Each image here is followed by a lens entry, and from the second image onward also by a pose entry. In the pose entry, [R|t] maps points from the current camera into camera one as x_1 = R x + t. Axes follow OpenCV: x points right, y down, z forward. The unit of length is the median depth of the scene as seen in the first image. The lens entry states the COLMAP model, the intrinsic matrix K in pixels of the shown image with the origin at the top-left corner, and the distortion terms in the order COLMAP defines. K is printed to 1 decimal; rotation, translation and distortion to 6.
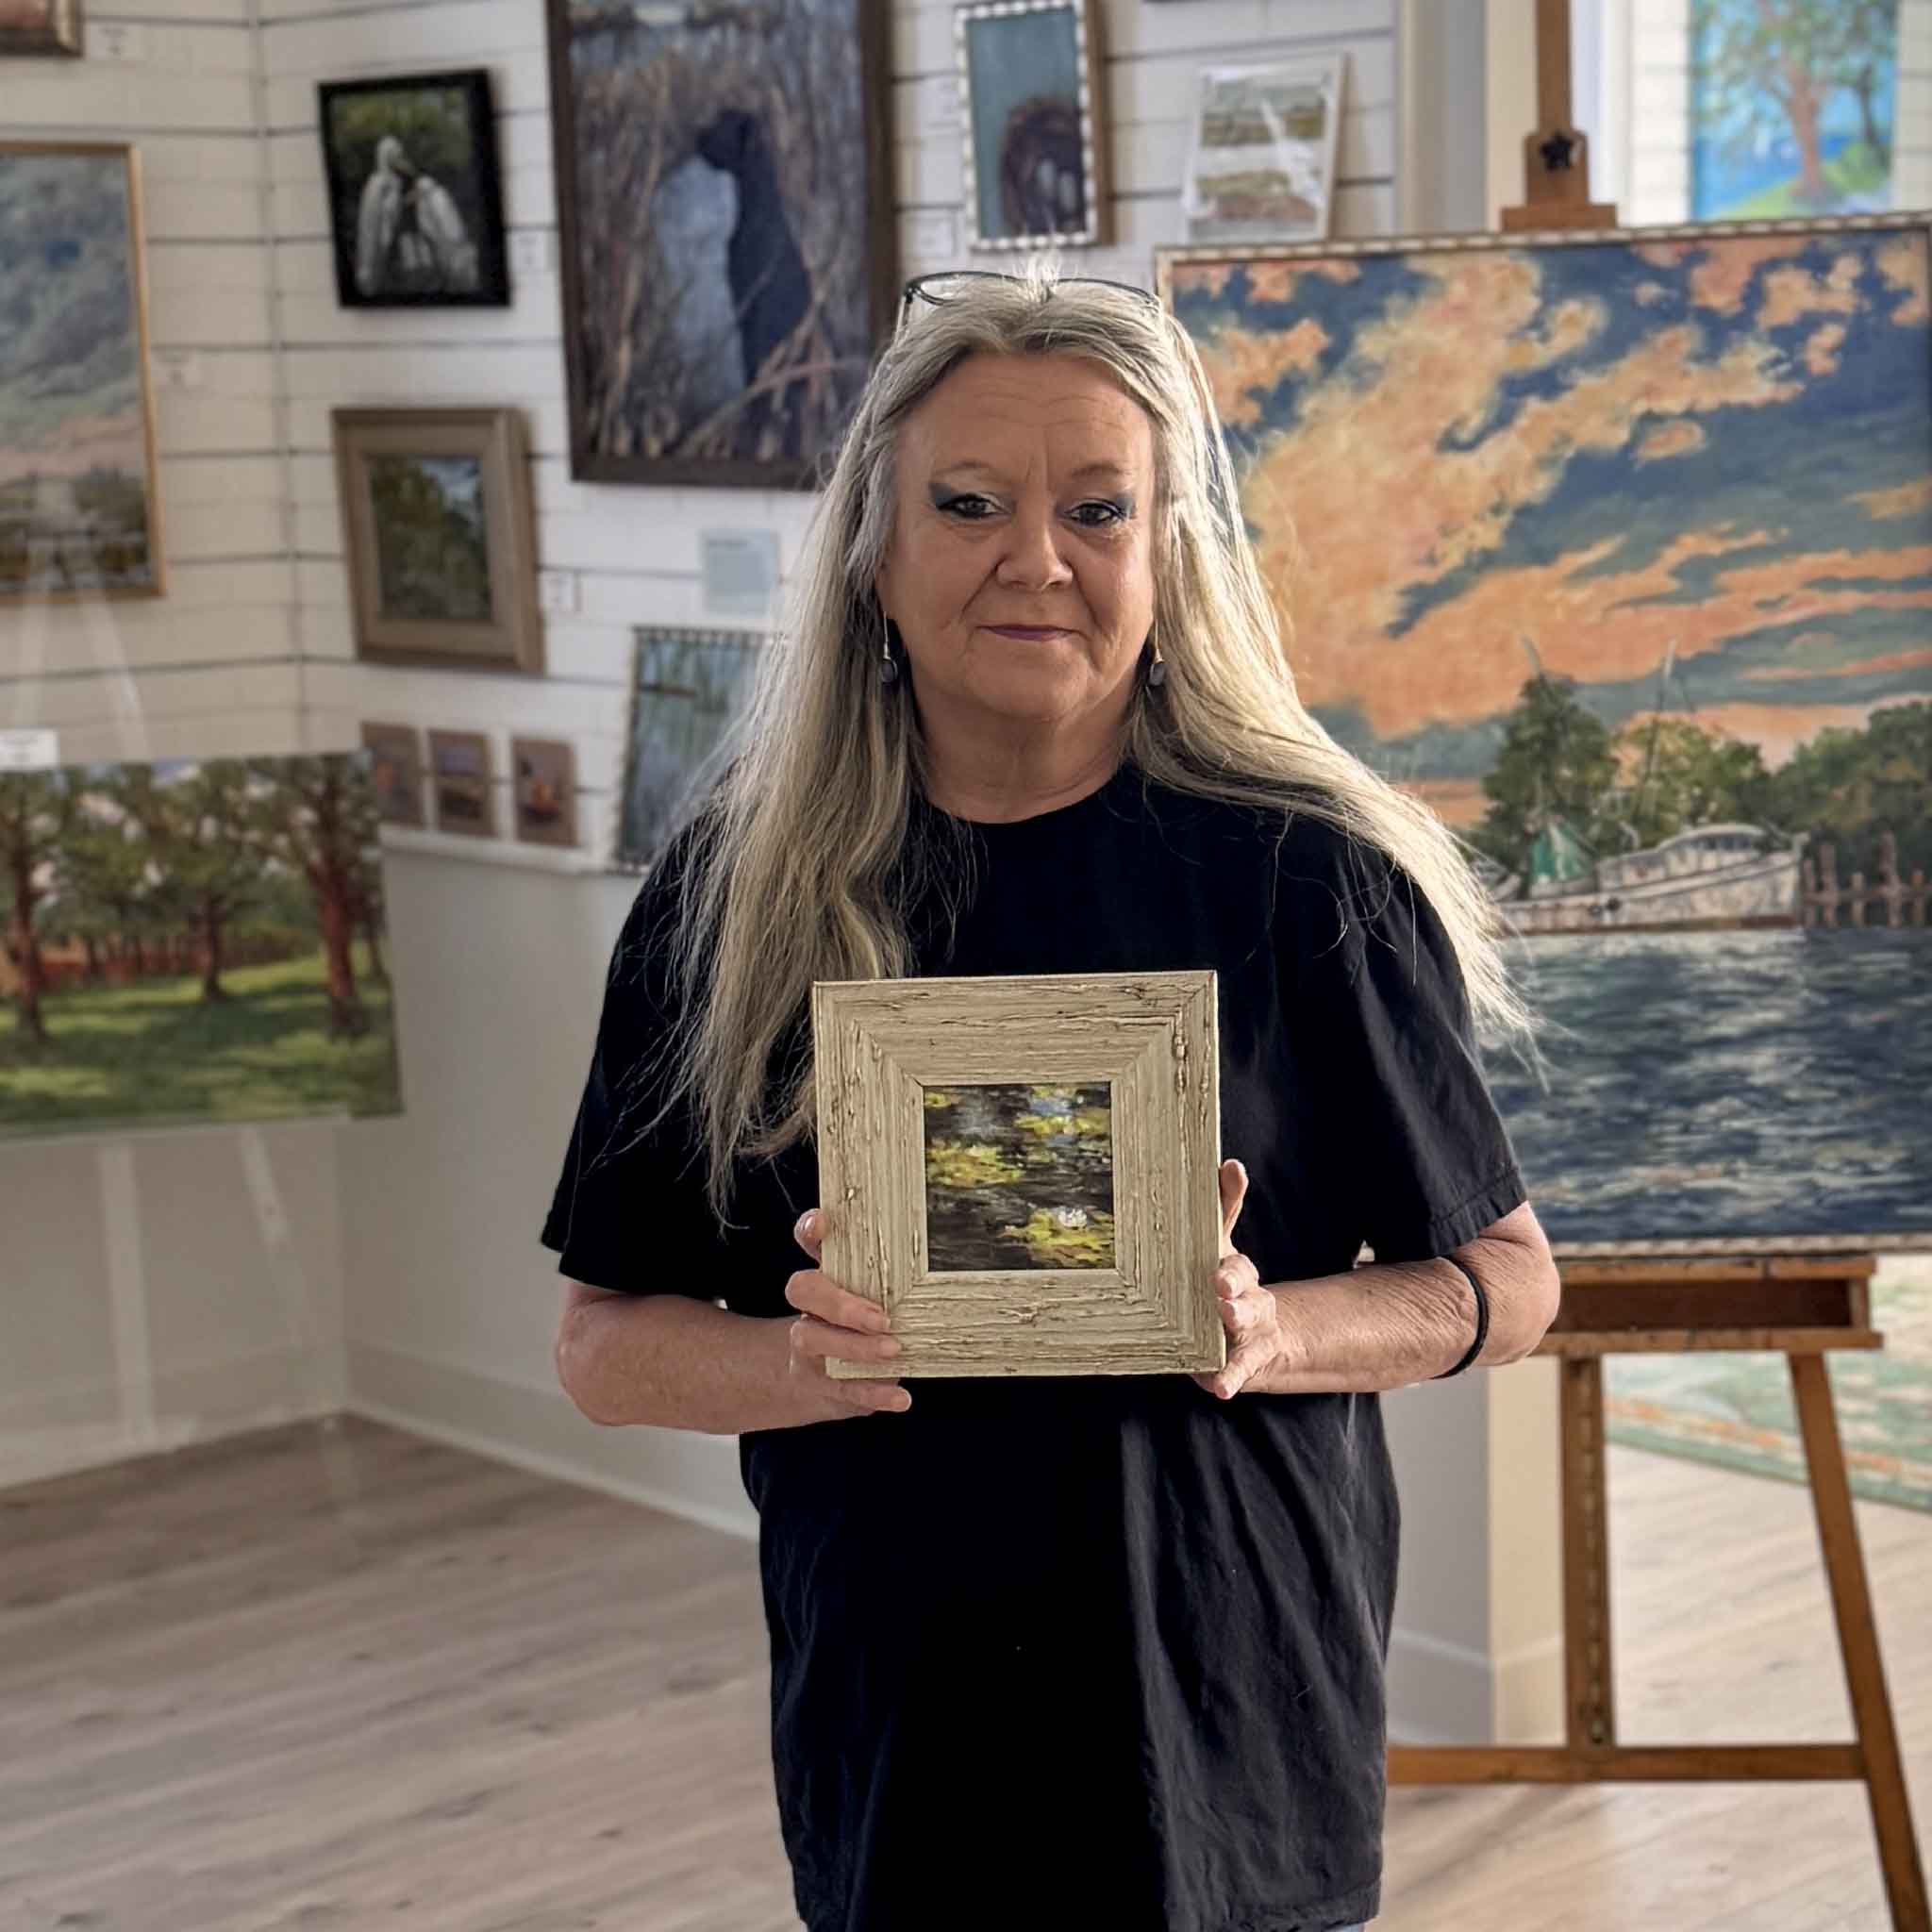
lens RADIAL K [[2917.0, 0, 966.0], [0, 2917.0, 966.0], [0, 0, 1]] dist [0.157092, -0.153951]
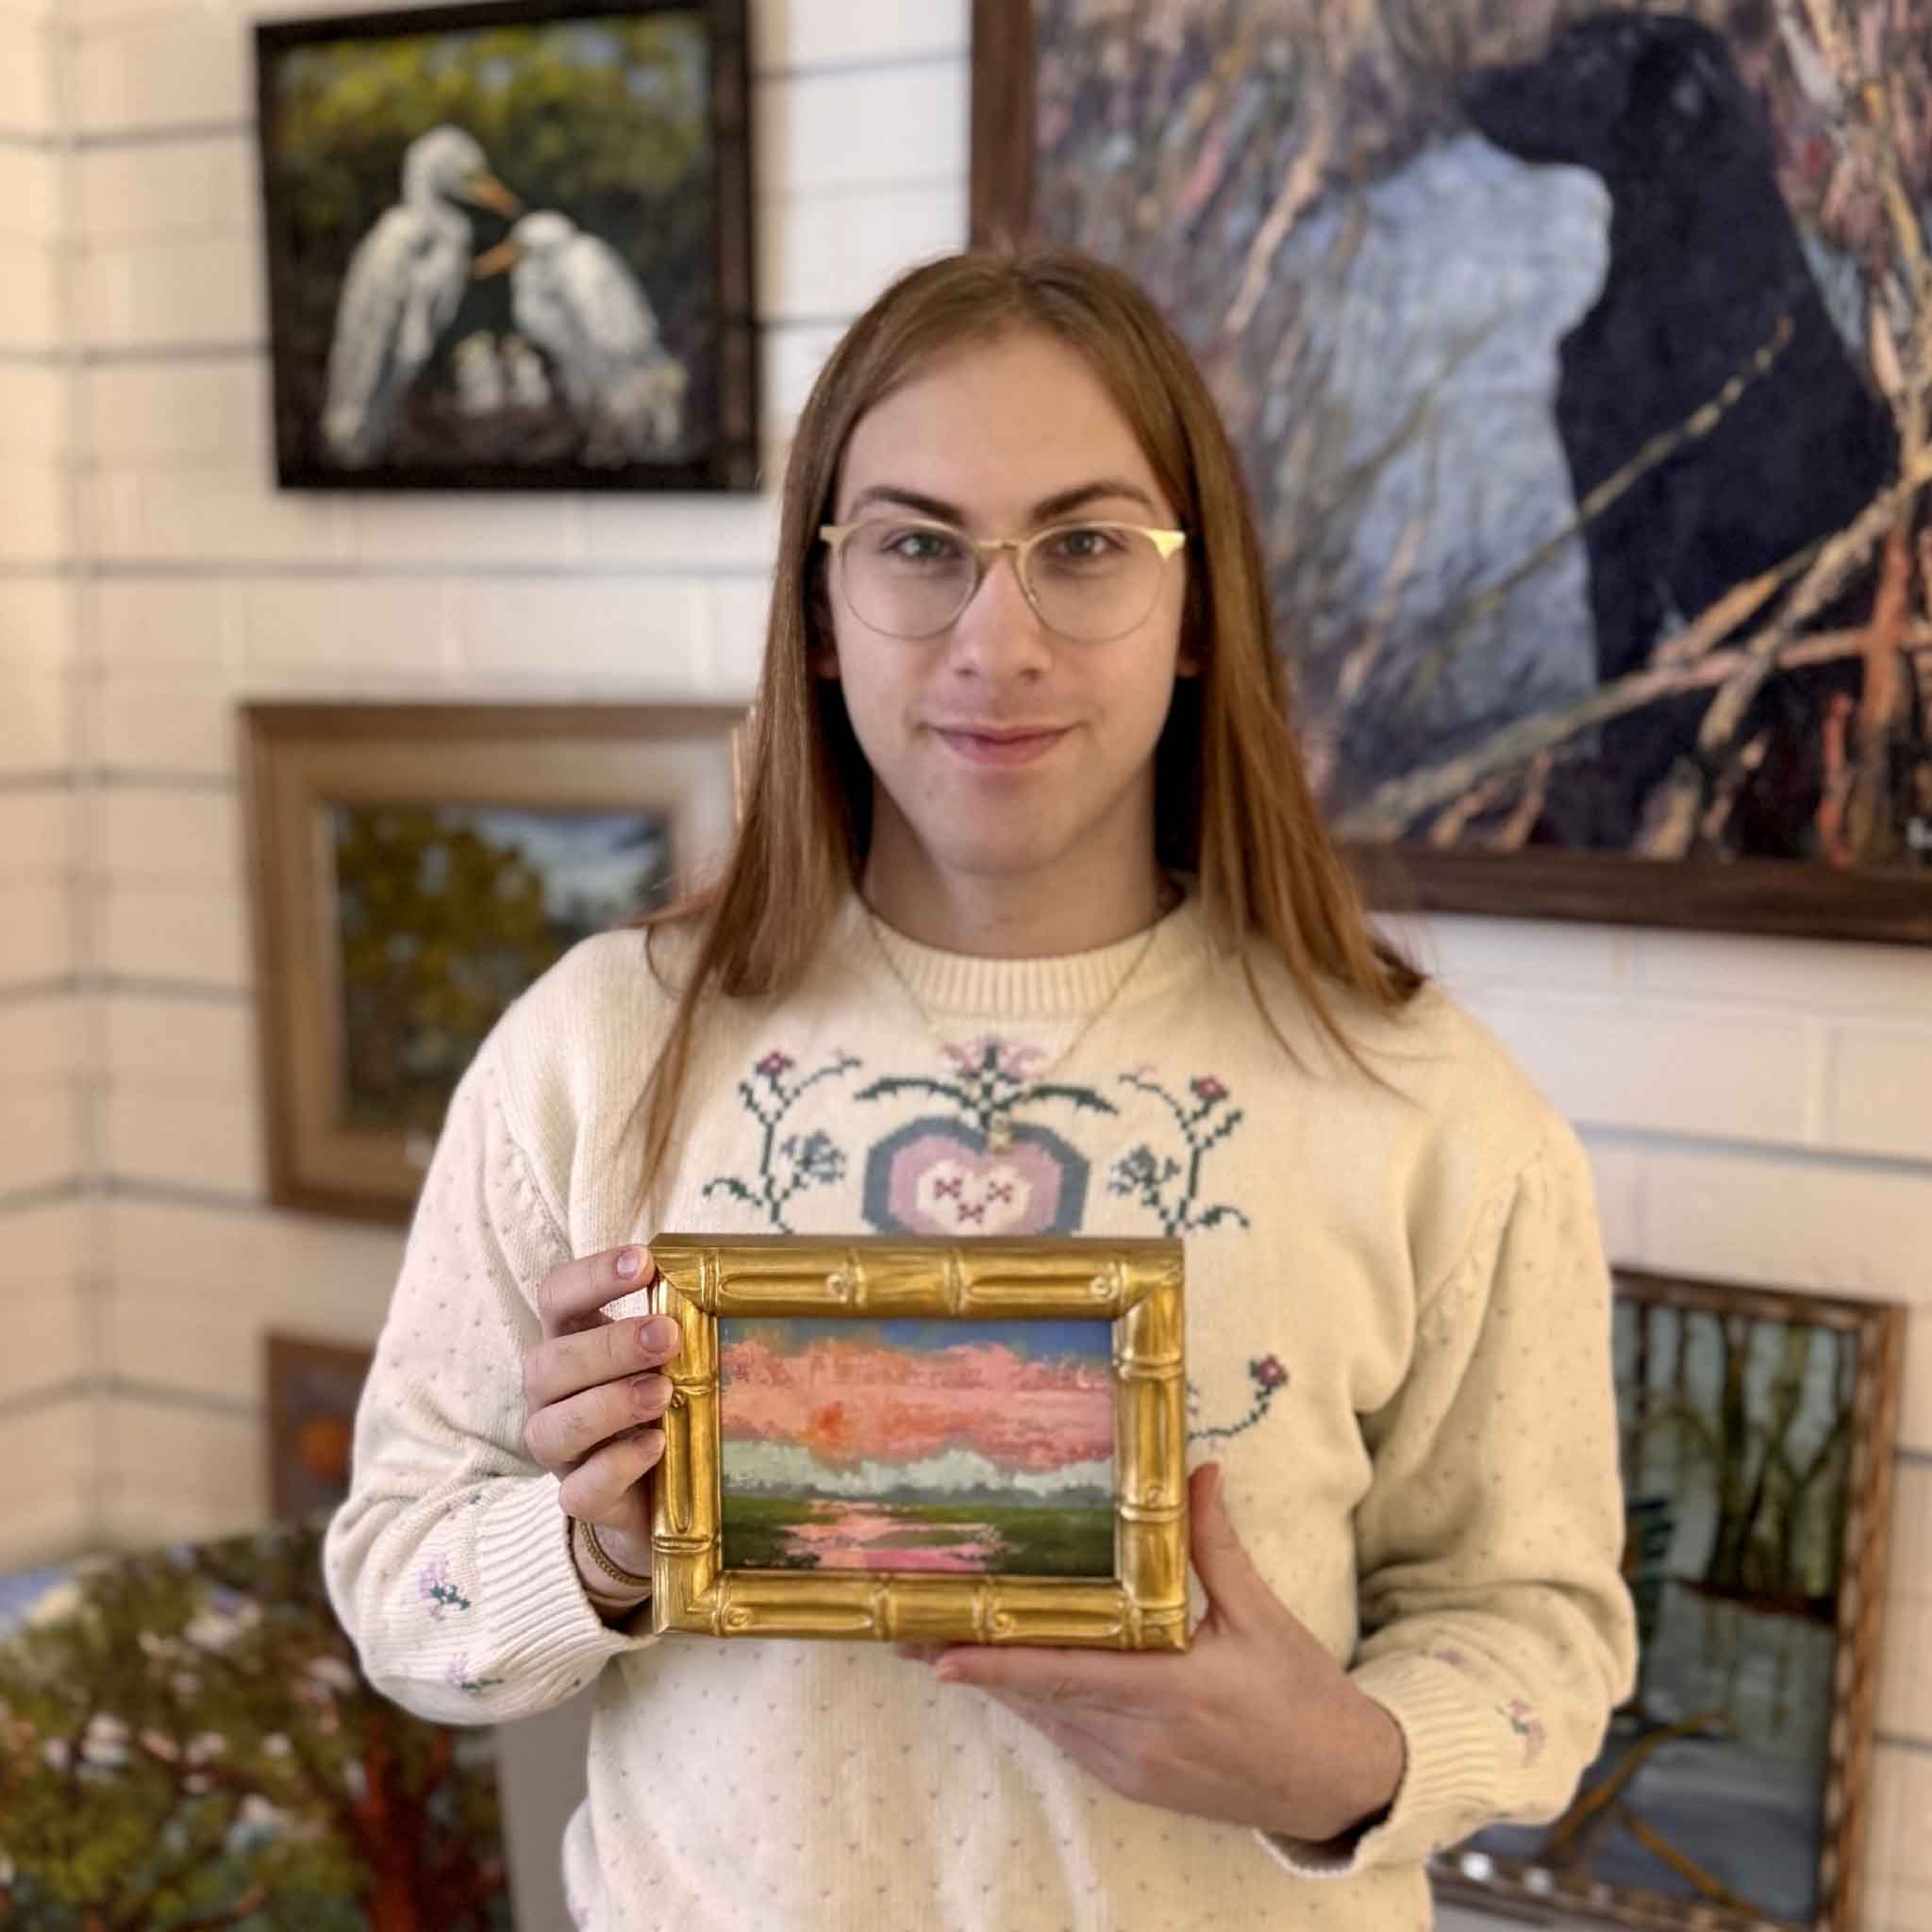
lens RADIAL K [[2808.6, 0, 886.6], [0, 2808.6, 961.5], [0, 0, 1]] dist [0.187987, -0.254855]
pose [[0.973680, -0.000654, 0.227920, -0.232522], [0.019936, 0.996408, -0.082306, -0.112962], [-0.227047, 0.084683, 0.970195, 0.567065]]
